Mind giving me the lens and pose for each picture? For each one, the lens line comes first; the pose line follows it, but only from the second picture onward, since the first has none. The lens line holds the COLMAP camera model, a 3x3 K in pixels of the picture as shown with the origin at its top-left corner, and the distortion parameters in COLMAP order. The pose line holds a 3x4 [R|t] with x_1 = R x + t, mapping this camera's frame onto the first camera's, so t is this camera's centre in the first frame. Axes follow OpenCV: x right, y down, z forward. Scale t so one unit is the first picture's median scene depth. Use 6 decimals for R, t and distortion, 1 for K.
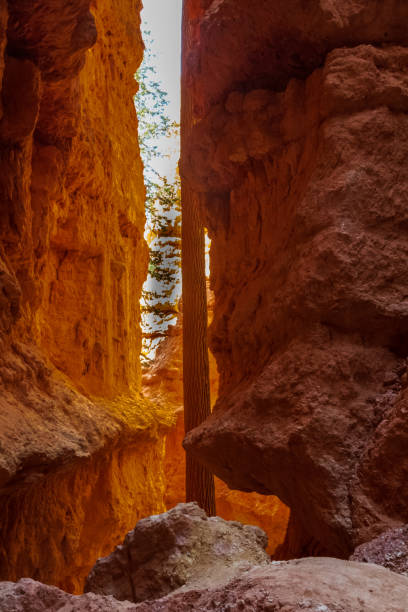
lens RADIAL K [[534.3, 0, 208.2], [0, 534.3, 329.9], [0, 0, 1]] dist [0.049238, -0.023845]
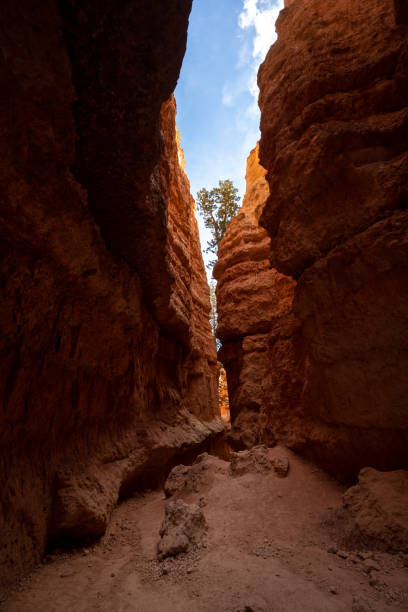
lens RADIAL K [[238.7, 0, 204.7], [0, 238.7, 308.9], [0, 0, 1]] dist [0.012803, -0.003353]
pose [[0.964717, -0.148577, -0.217360, 0.326523], [0.085875, 0.957977, -0.273689, -0.206135], [0.248889, 0.245367, 0.936936, -0.814848]]
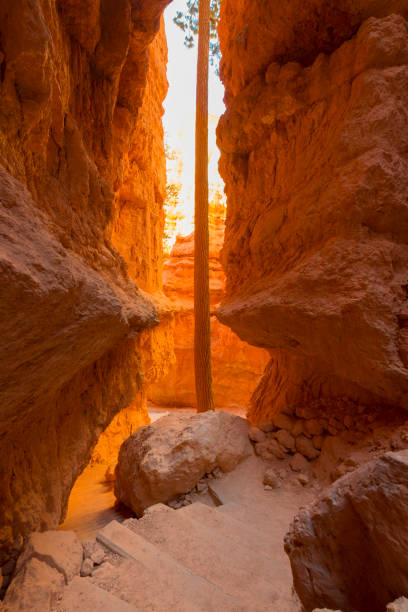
lens RADIAL K [[238.7, 0, 204.2], [0, 238.7, 305.3], [0, 0, 1]] dist [0.012803, -0.003353]
pose [[0.988842, 0.032229, 0.145440, -0.195443], [-0.050193, 0.991310, 0.121594, 0.102929], [-0.140258, -0.127538, 0.981867, 0.344320]]
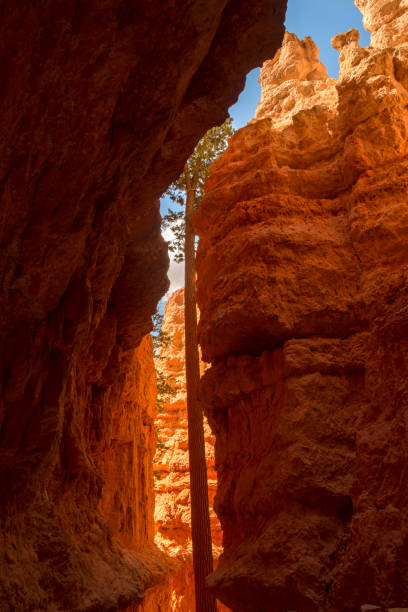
lens RADIAL K [[428.7, 0, 201.2], [0, 428.7, 310.0], [0, 0, 1]] dist [-0.115326, 0.061039]
pose [[0.998522, -0.004665, 0.054145, -0.121646], [0.024331, 0.929252, -0.368645, -0.074037], [-0.048595, 0.369418, 0.927992, -0.324921]]
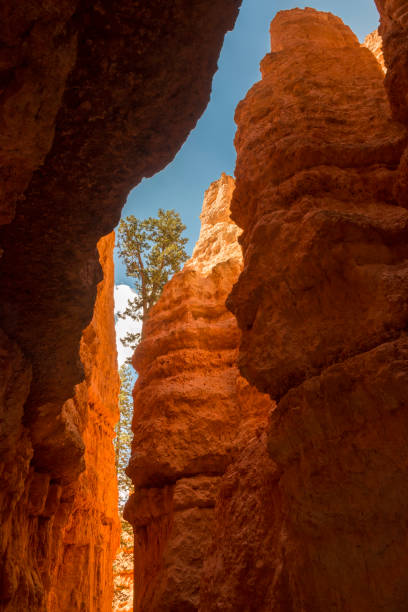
lens RADIAL K [[428.7, 0, 199.0], [0, 428.7, 311.5], [0, 0, 1]] dist [-0.115326, 0.061039]
pose [[0.998508, -0.047929, 0.026152, 0.273296], [0.054600, 0.876143, -0.478950, -0.229209], [0.000042, 0.479663, 0.877453, -0.938368]]
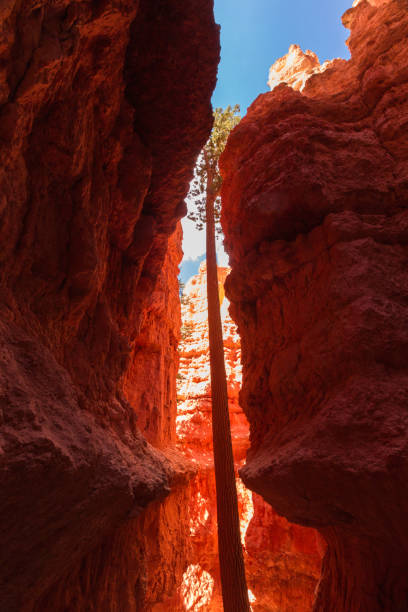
lens RADIAL K [[270.3, 0, 207.2], [0, 270.3, 307.6], [0, 0, 1]] dist [0.002939, -0.000988]
pose [[0.997414, 0.026596, 0.066772, -0.188928], [0.000974, 0.923927, -0.382568, 0.090263], [-0.071868, 0.381644, 0.921511, 0.288354]]
